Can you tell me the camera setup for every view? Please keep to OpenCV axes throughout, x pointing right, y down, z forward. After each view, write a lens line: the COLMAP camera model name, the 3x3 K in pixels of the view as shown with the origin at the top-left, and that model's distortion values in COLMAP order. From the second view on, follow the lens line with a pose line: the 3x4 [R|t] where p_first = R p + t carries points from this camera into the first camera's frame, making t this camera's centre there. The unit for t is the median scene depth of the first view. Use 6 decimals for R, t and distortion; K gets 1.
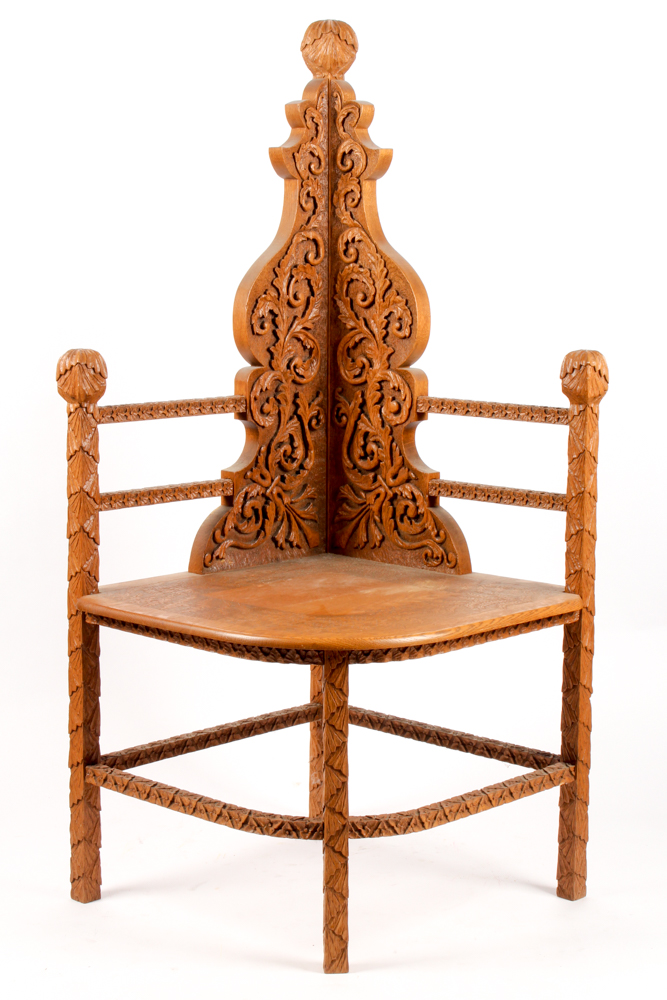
lens RADIAL K [[1979.7, 0, 360.2], [0, 1979.7, 499.2], [0, 0, 1]] dist [0.034948, 0.120428]
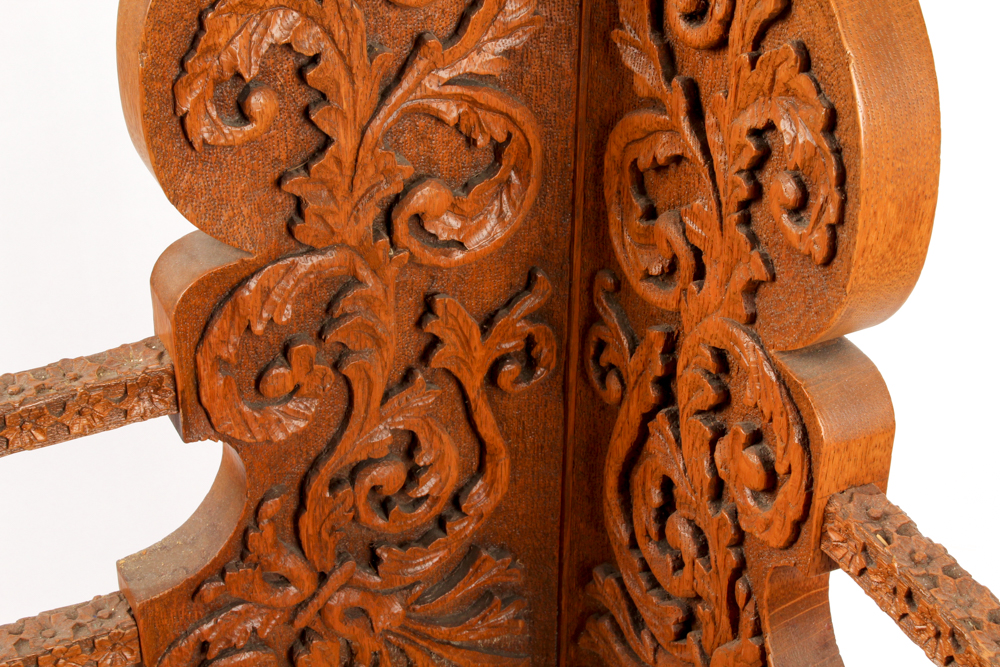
lens RADIAL K [[1985.6, 0, 500.0], [0, 1985.6, 333.5], [0, 0, 1]] dist [0.018244, 0.089049]
pose [[0.935474, 0.198376, -0.292463, 0.057746], [-0.053277, 0.897291, 0.438213, -0.171929], [0.349356, -0.394355, 0.849962, 0.794709]]
